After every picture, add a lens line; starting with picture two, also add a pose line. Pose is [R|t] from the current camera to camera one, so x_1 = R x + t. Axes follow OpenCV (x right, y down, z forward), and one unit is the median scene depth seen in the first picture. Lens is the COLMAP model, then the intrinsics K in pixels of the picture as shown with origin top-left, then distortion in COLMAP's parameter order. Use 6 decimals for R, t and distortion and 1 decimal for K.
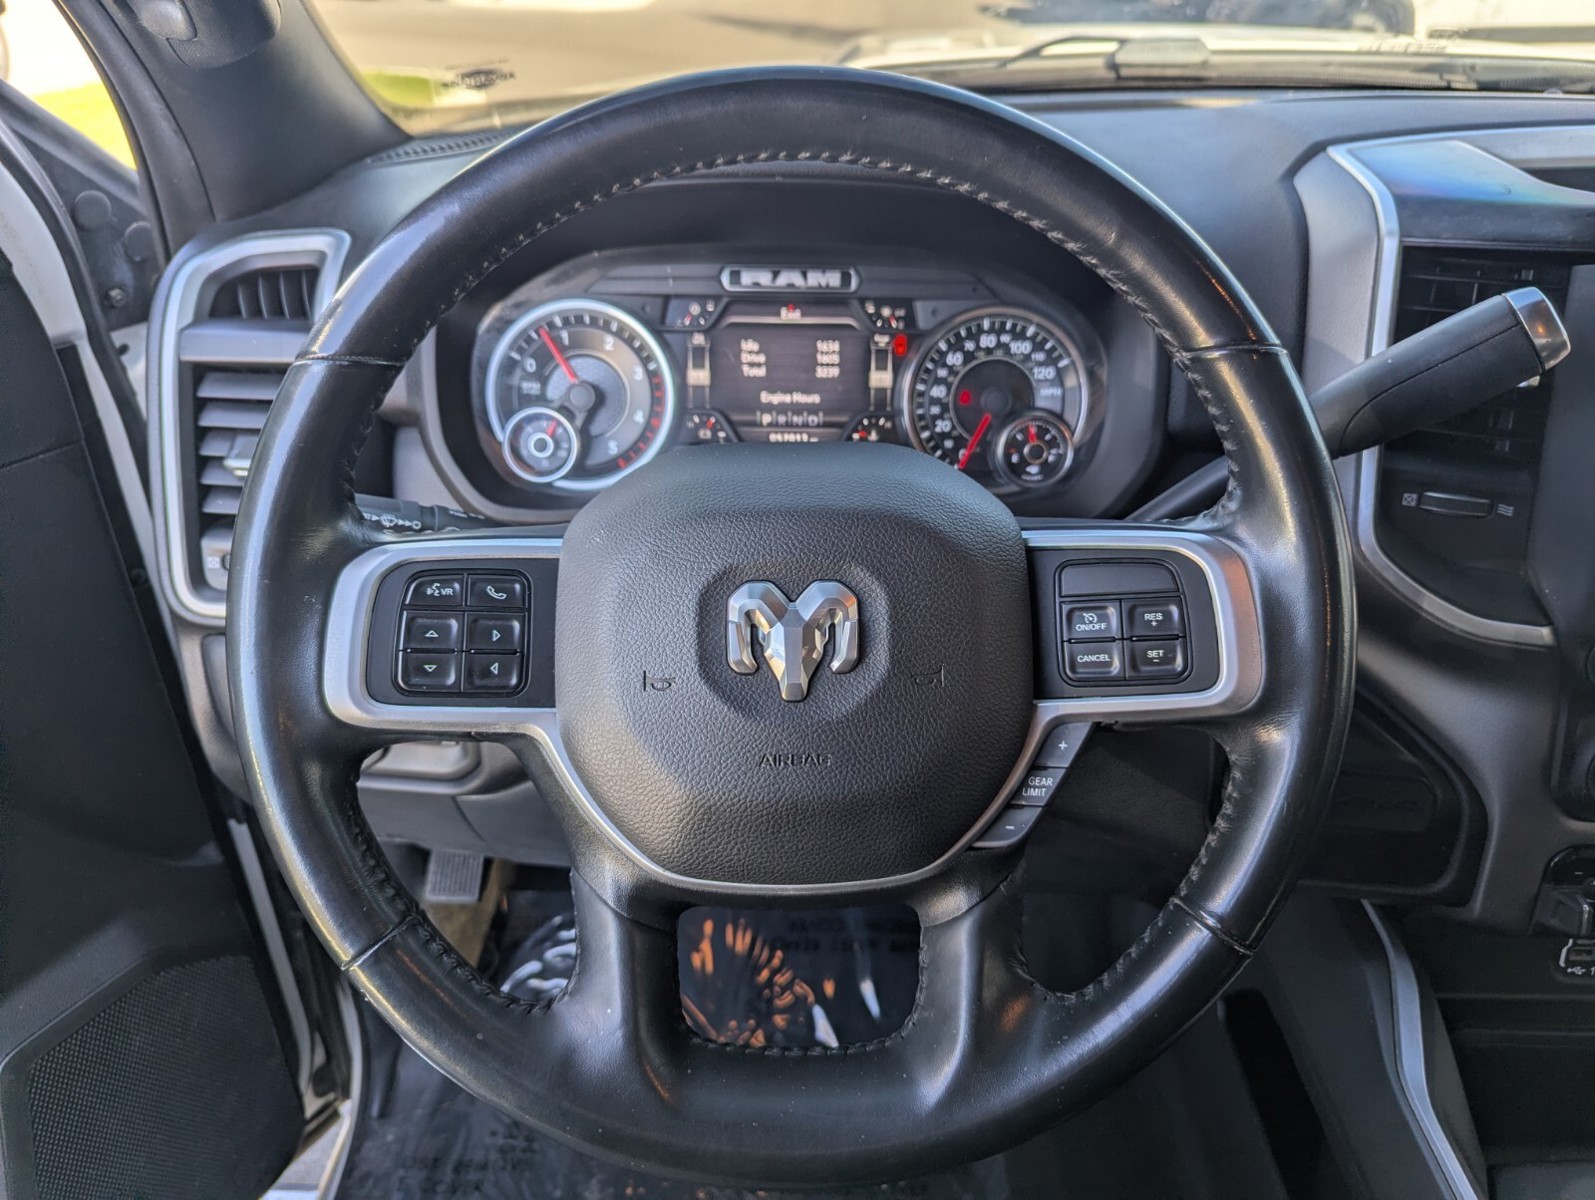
lens RADIAL K [[1132.6, 0, 802.8], [0, 1132.6, 583.0], [0, 0, 1]] dist [0.064641, -0.059495]
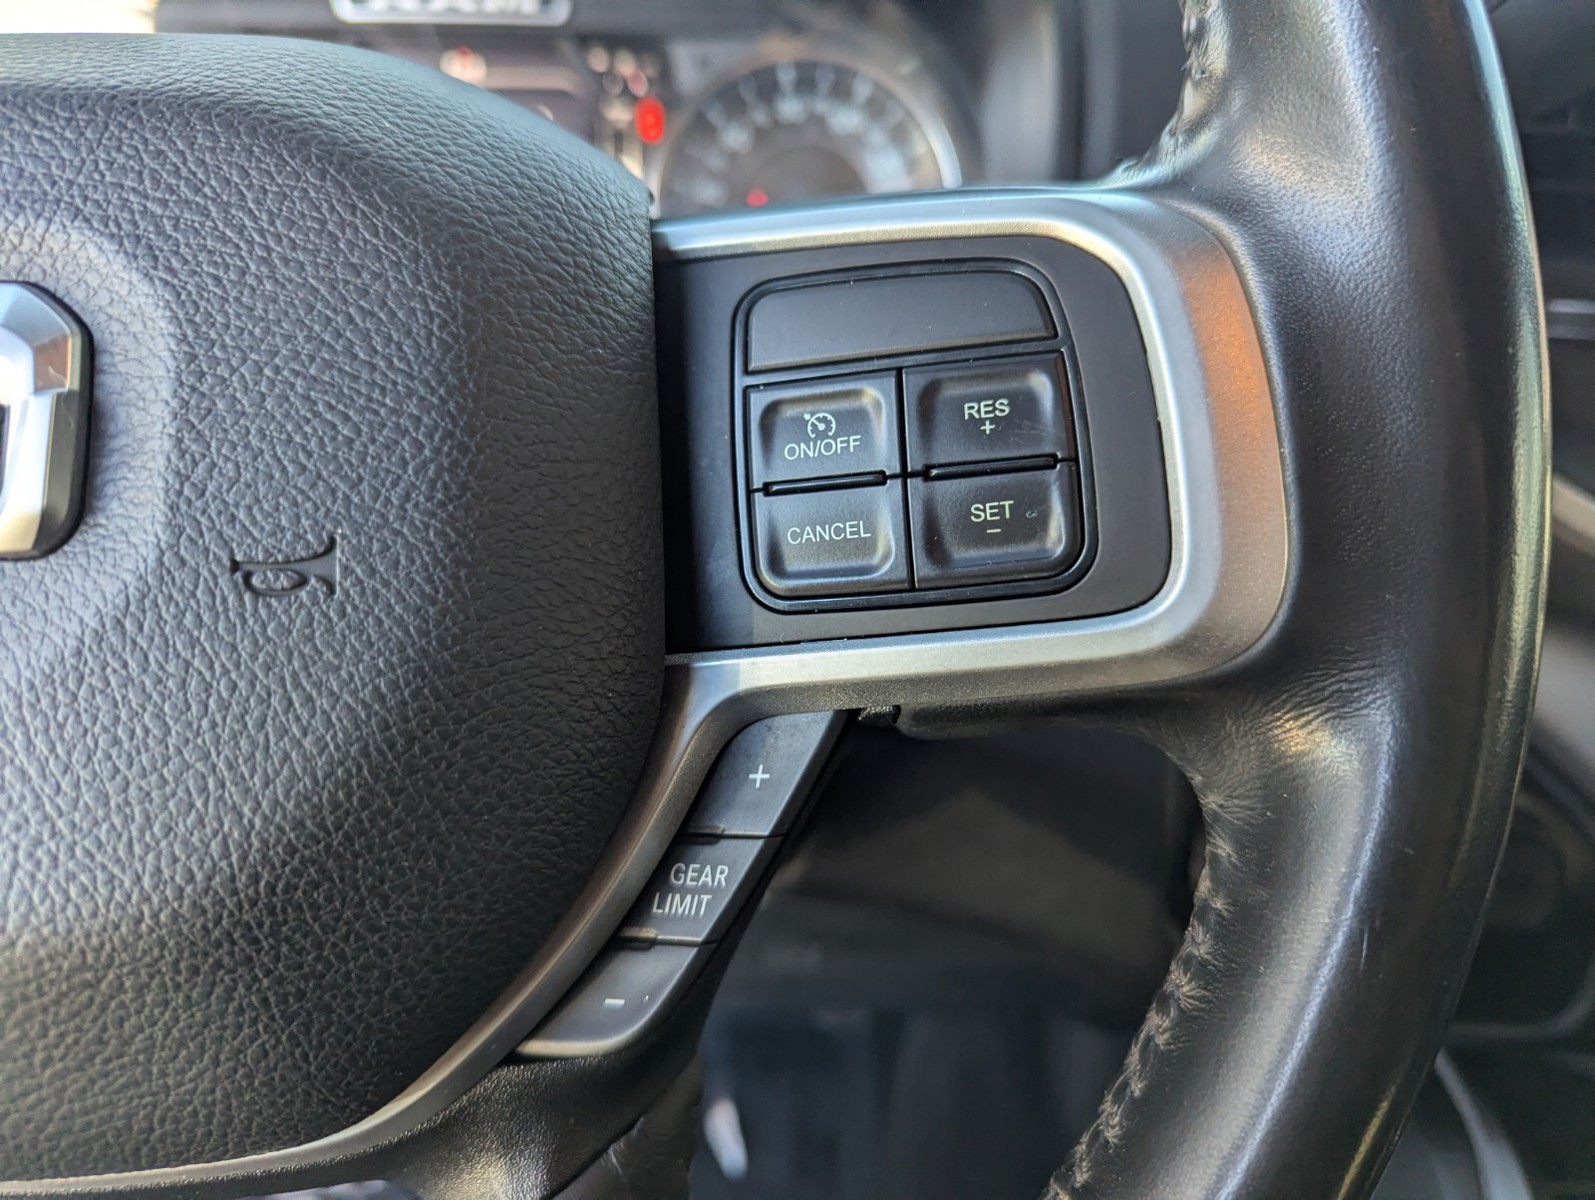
lens RADIAL K [[1116.6, 0, 797.5], [0, 1116.6, 600.0], [0, 0, 1]] dist [-0.007624, -0.001865]
pose [[0.999911, -0.008054, 0.010634, 0.159045], [0.008365, 0.999528, -0.029556, 0.064474], [-0.010391, 0.029642, 0.999507, 0.424938]]
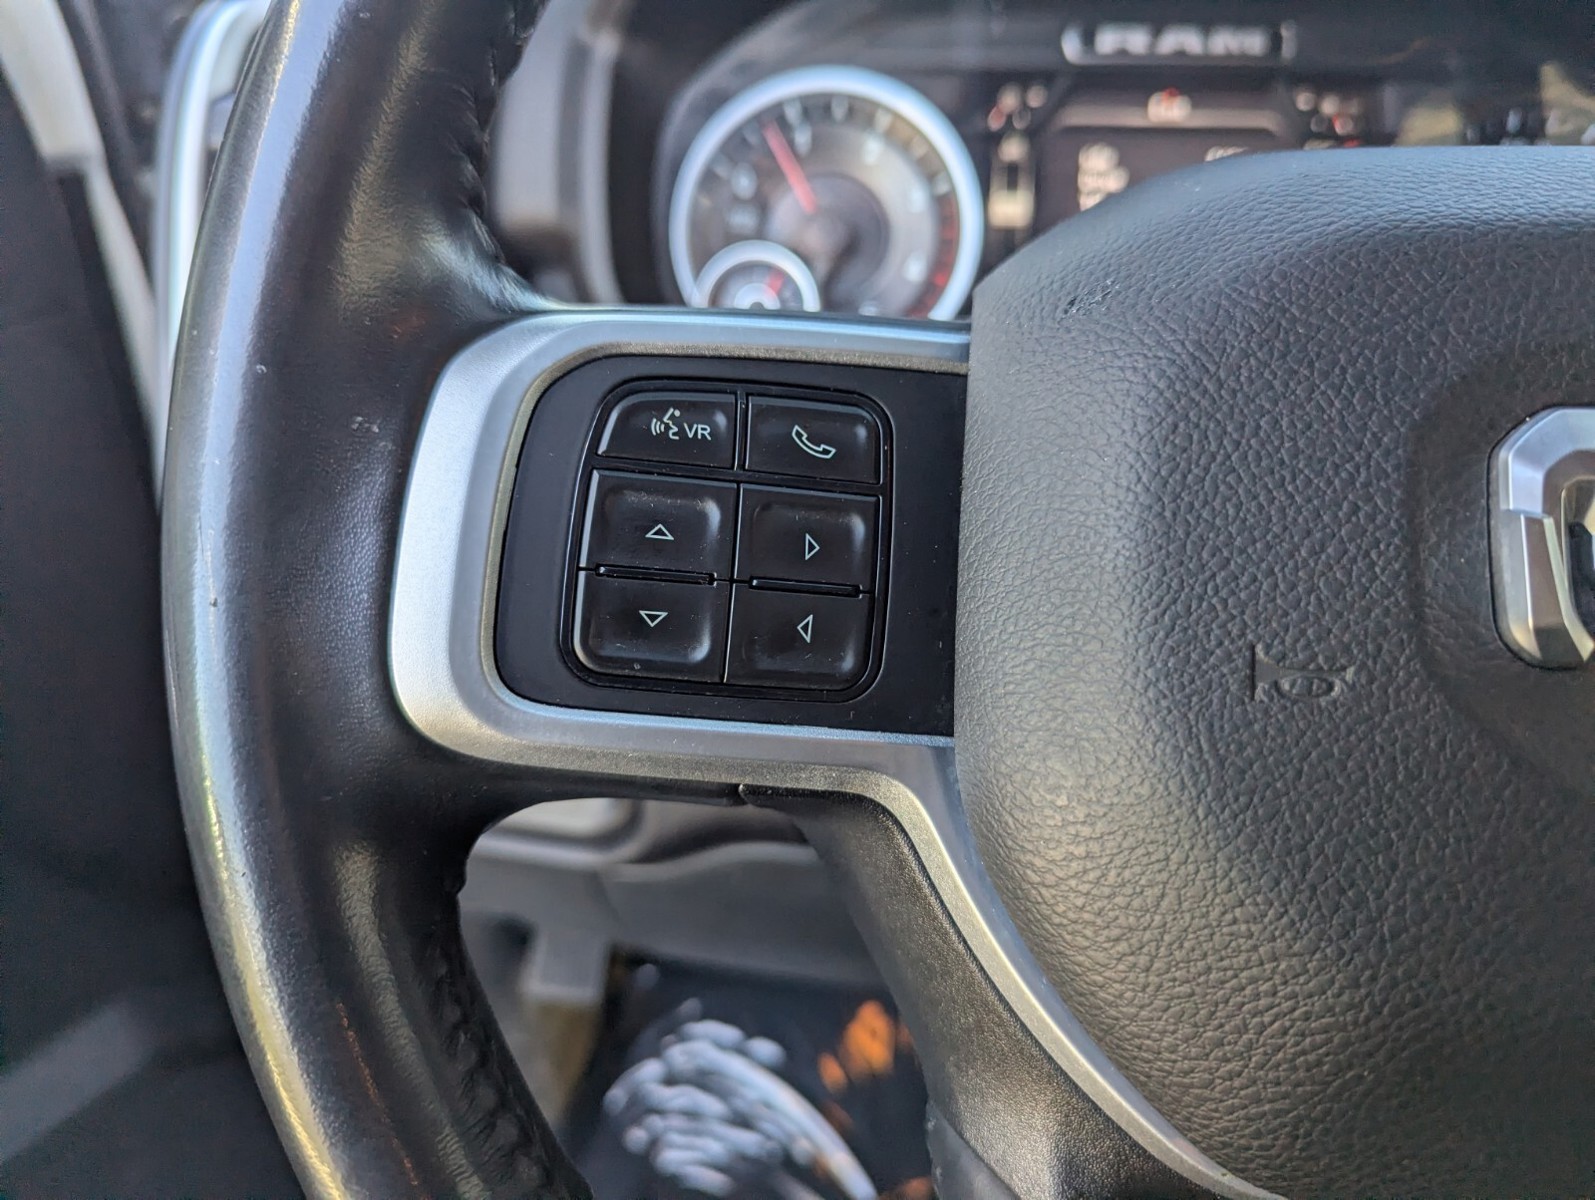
lens RADIAL K [[1116.6, 0, 797.5], [0, 1116.6, 600.0], [0, 0, 1]] dist [-0.007624, -0.001865]
pose [[0.996988, 0.041272, -0.065665, -0.164189], [-0.042307, 0.999000, -0.014455, 0.046786], [0.065003, 0.017190, 0.997737, 0.403414]]
